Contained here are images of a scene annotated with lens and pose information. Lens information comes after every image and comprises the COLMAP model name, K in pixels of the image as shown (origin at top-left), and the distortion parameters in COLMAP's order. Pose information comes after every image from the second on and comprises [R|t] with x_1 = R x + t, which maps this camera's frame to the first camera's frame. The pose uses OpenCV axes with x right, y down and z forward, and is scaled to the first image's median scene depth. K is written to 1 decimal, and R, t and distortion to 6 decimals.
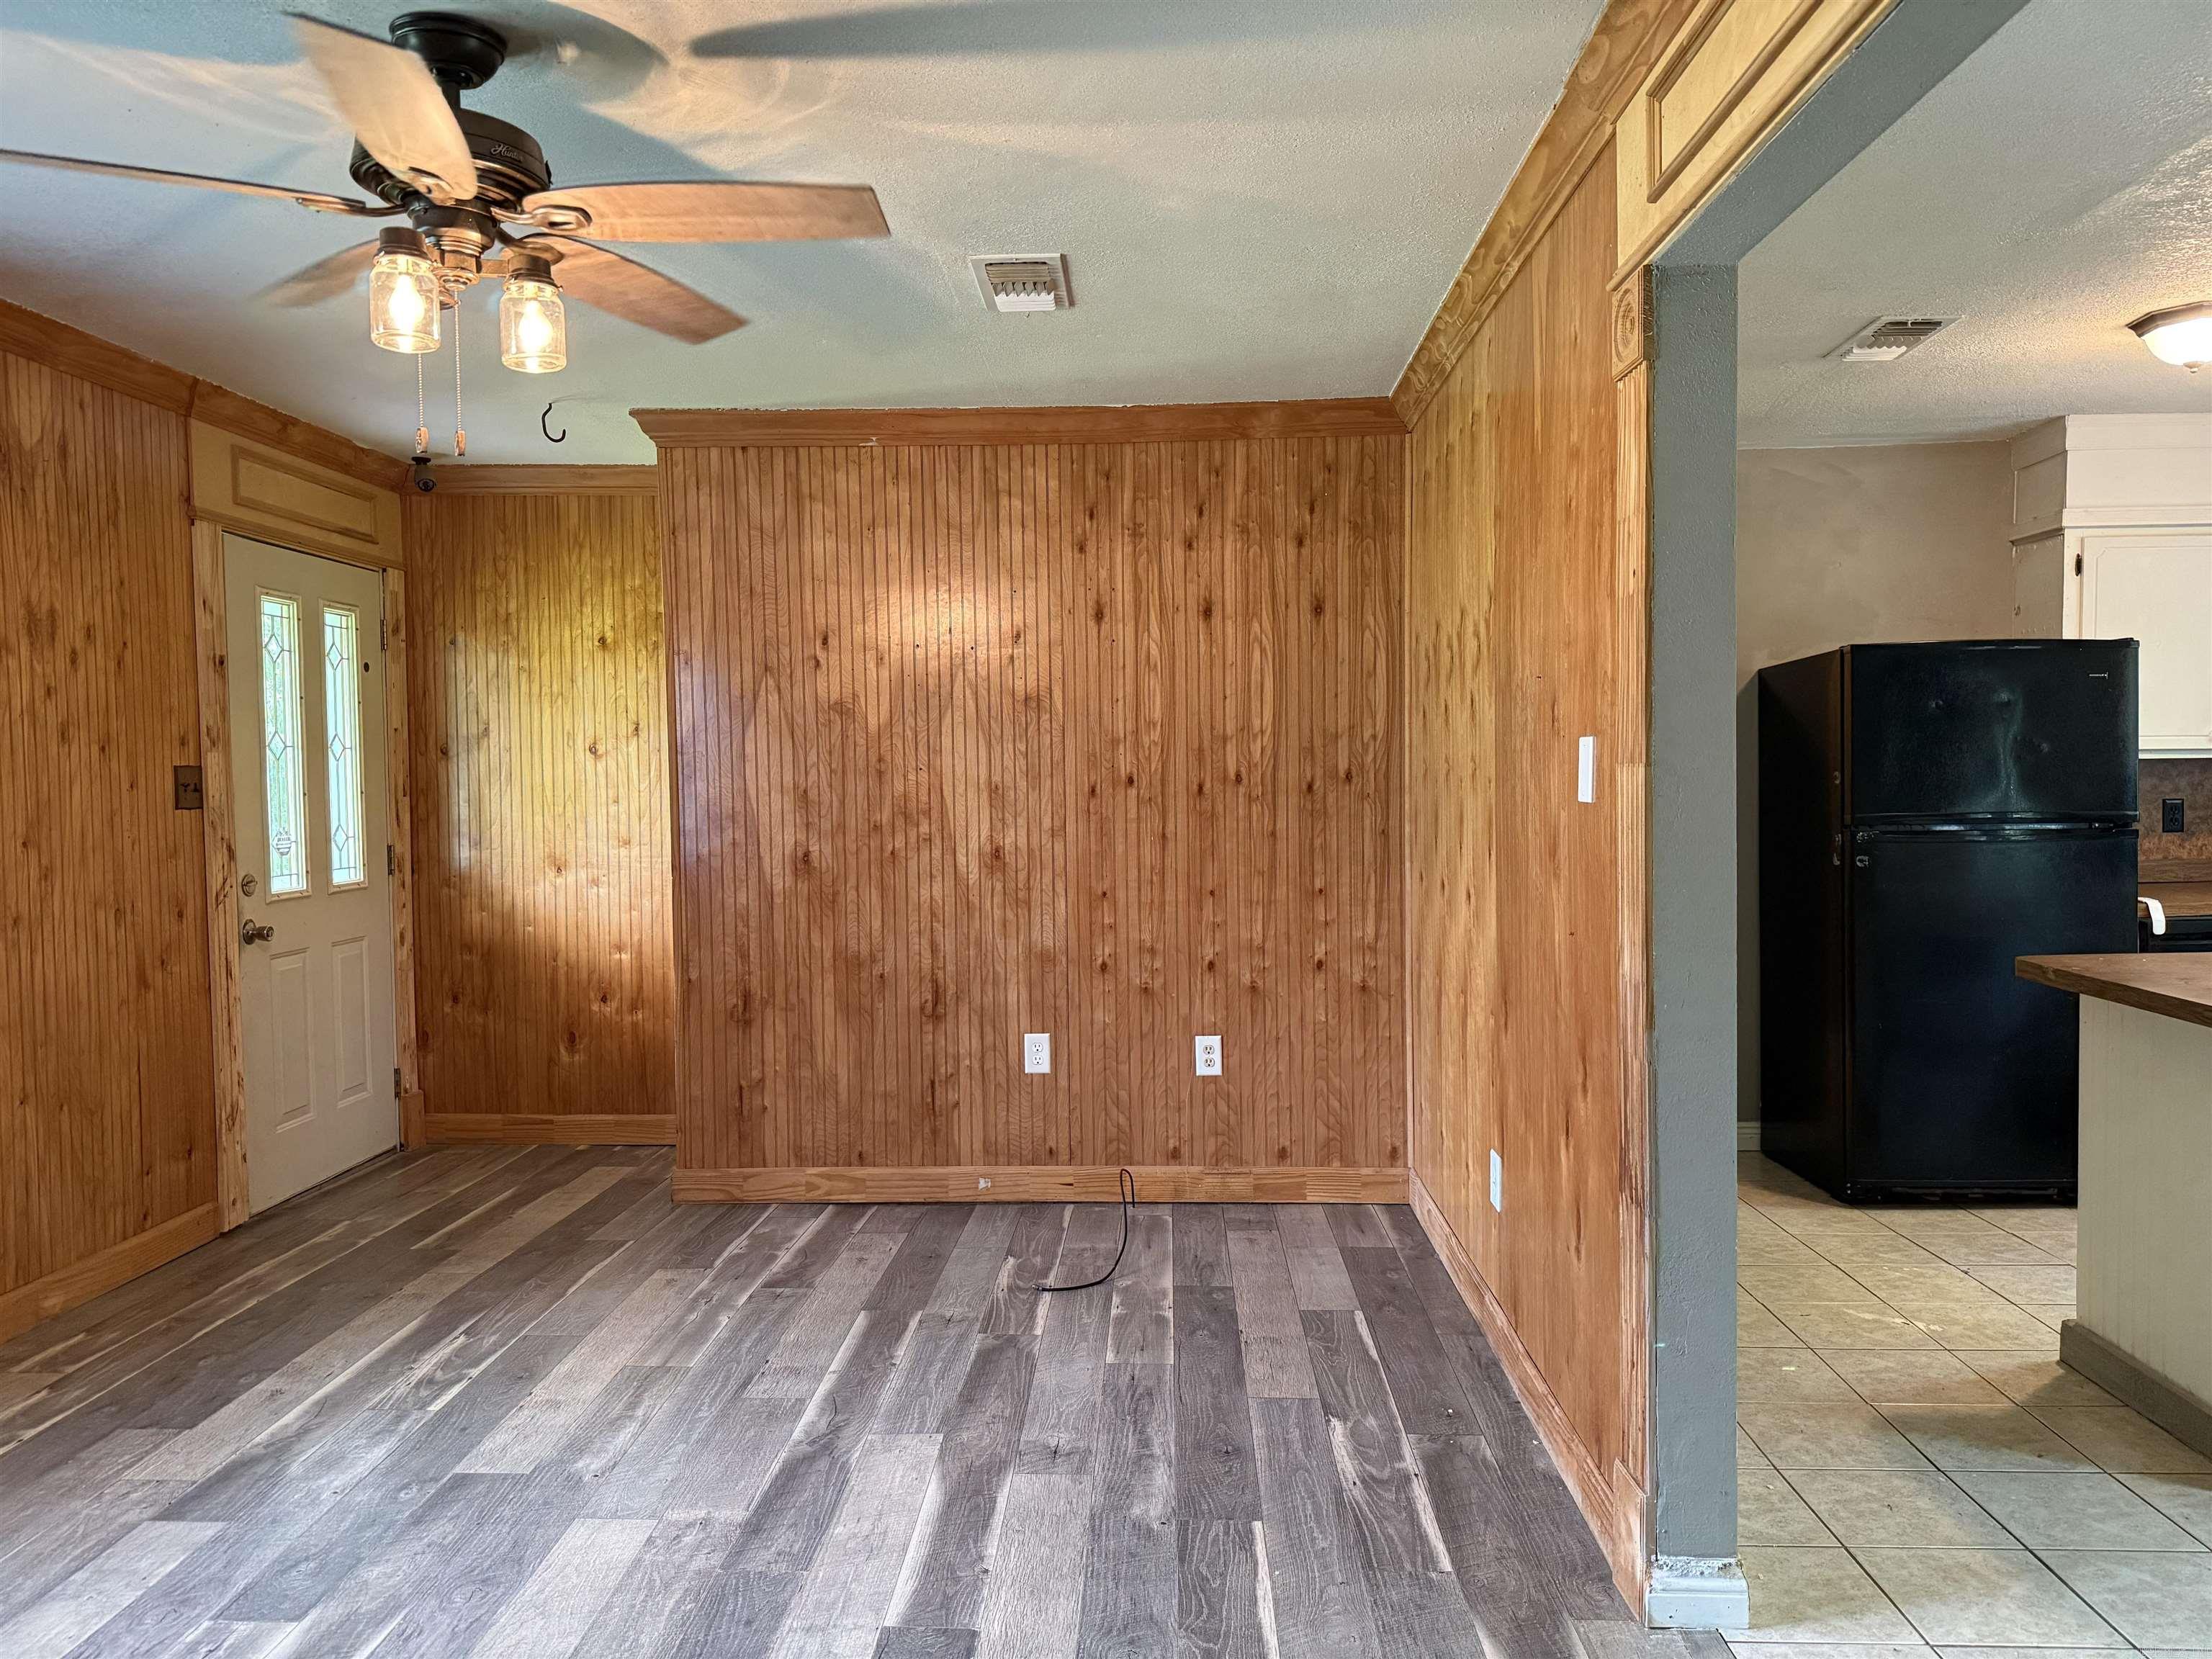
lens RADIAL K [[1545.9, 0, 1105.1], [0, 1545.9, 828.1], [0, 0, 1]] dist [0.069105, -0.092582]
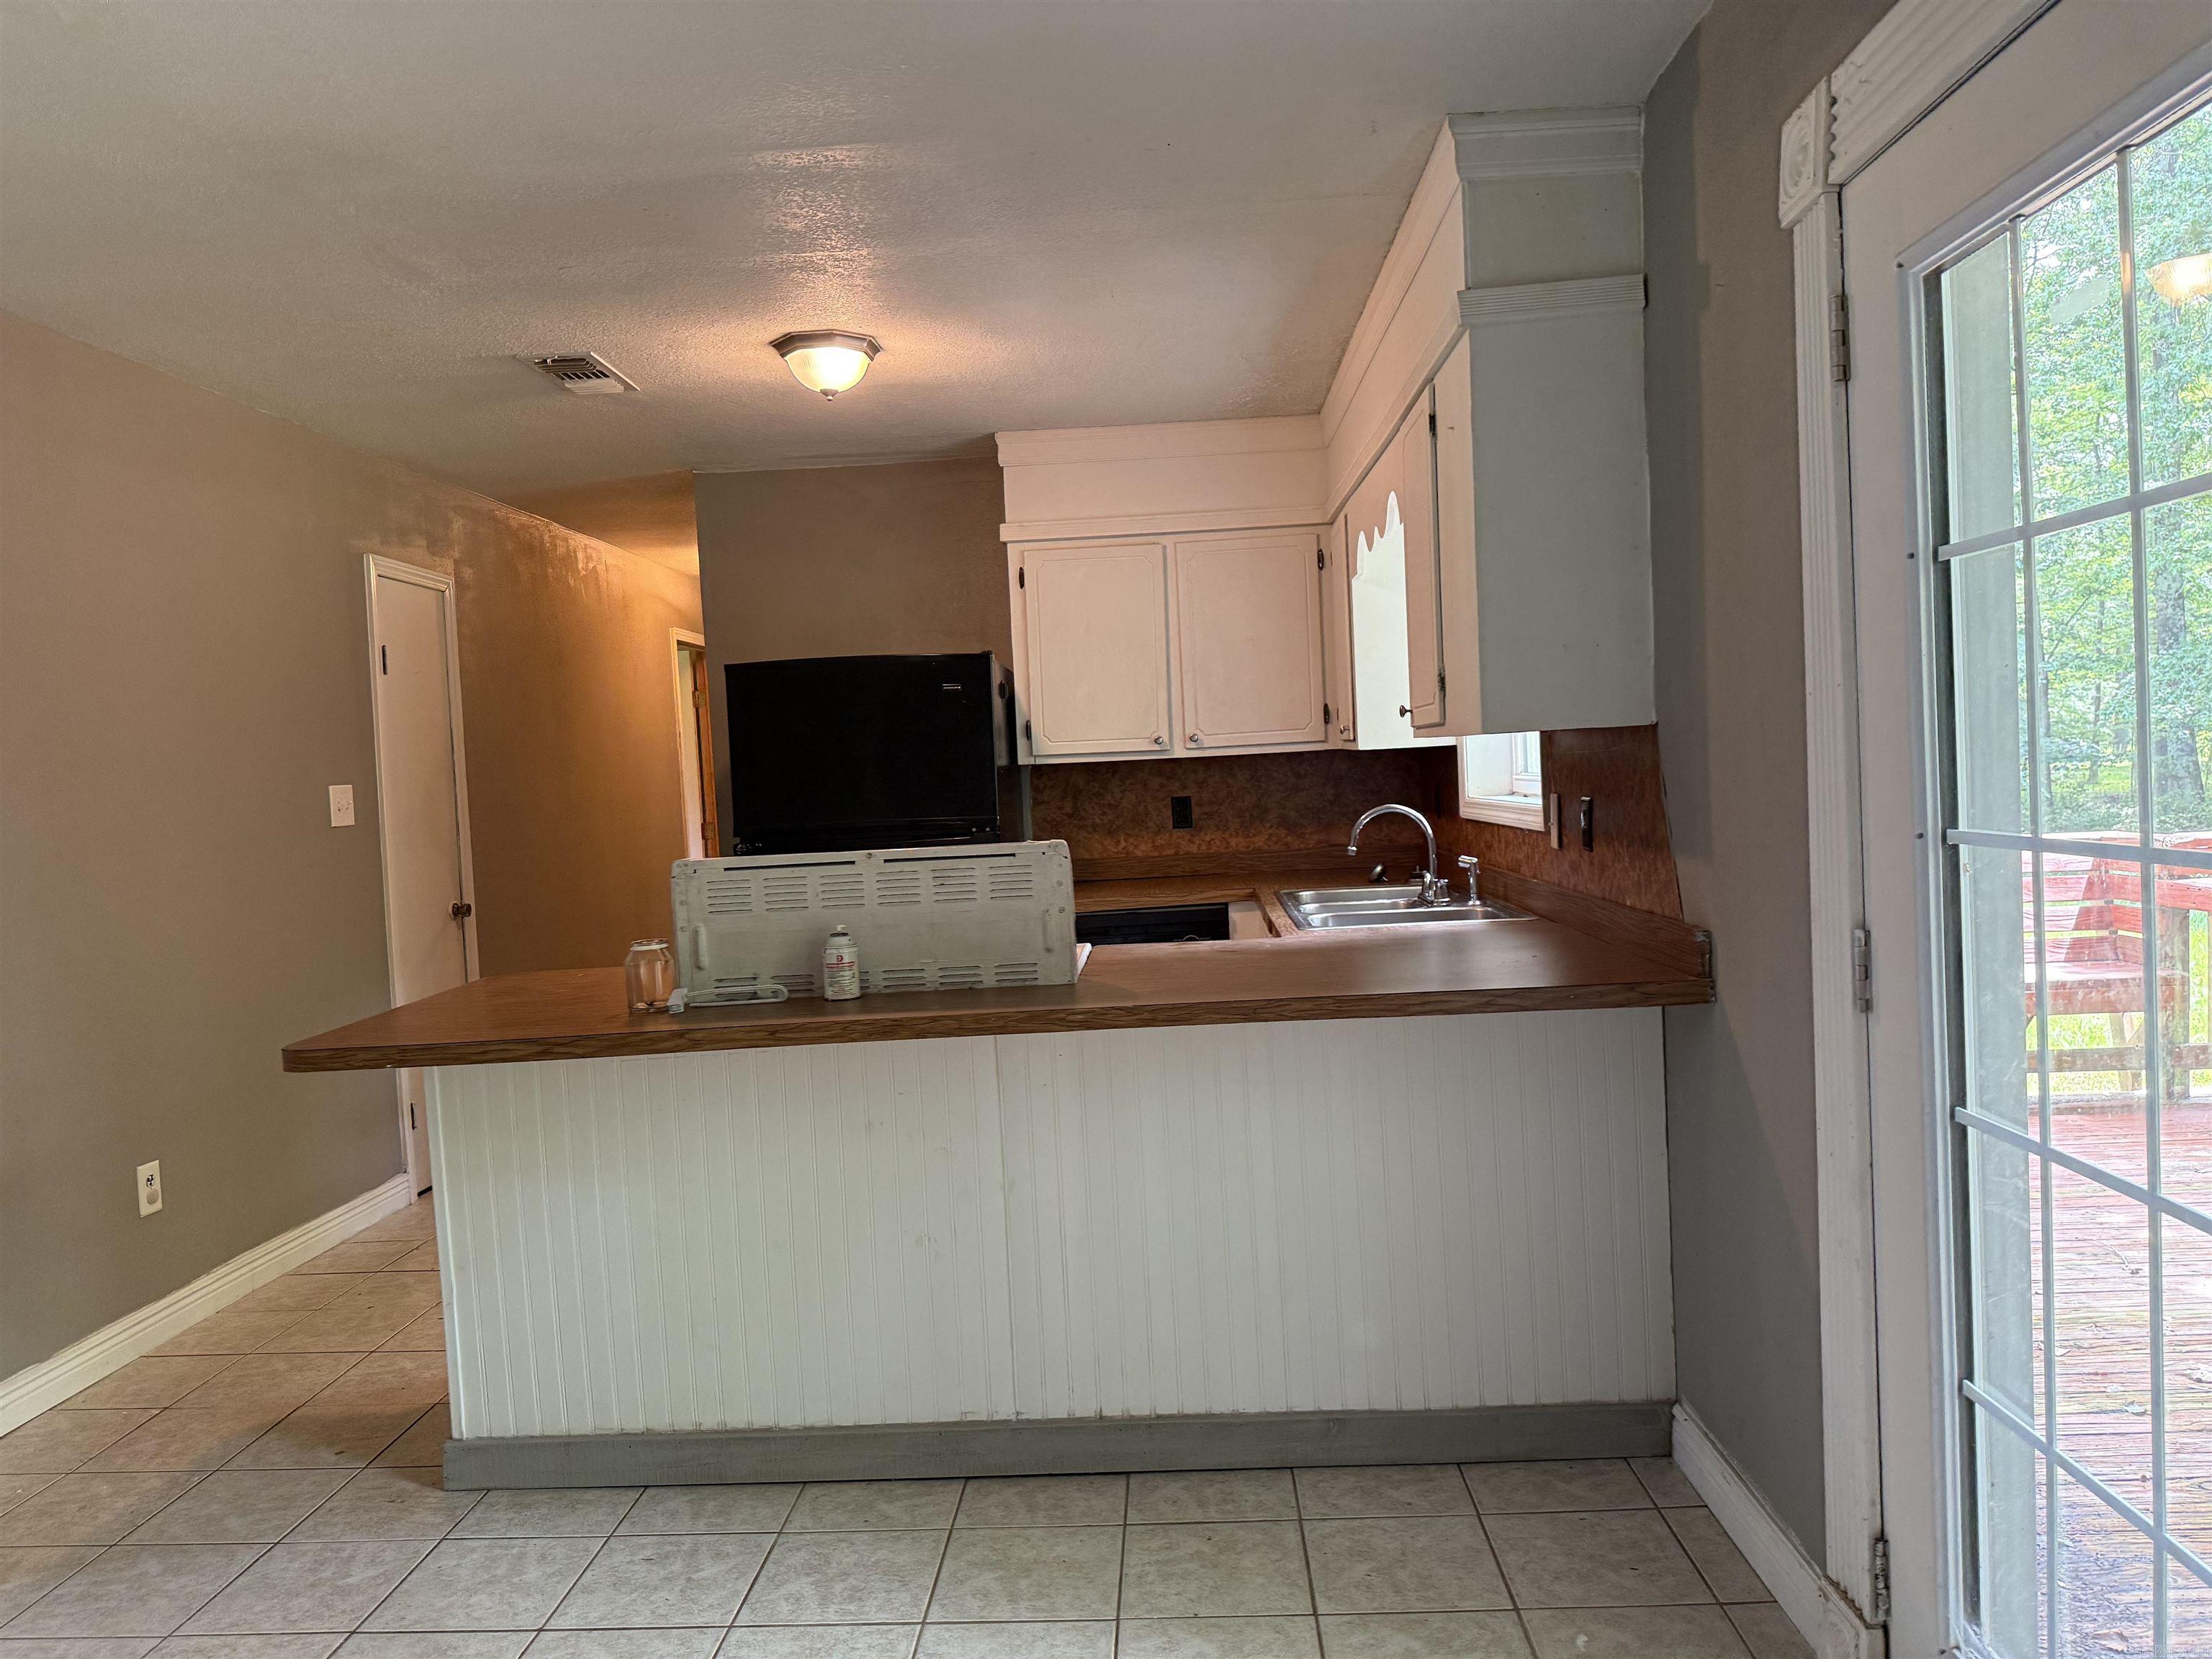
lens RADIAL K [[1545.9, 0, 1097.1], [0, 1545.9, 843.8], [0, 0, 1]] dist [0.069105, -0.092582]
pose [[0.999468, -0.032471, -0.003206, 0.864596], [0.032523, 0.999317, 0.017540, -0.009585], [0.002634, -0.017635, 0.999841, -0.039019]]
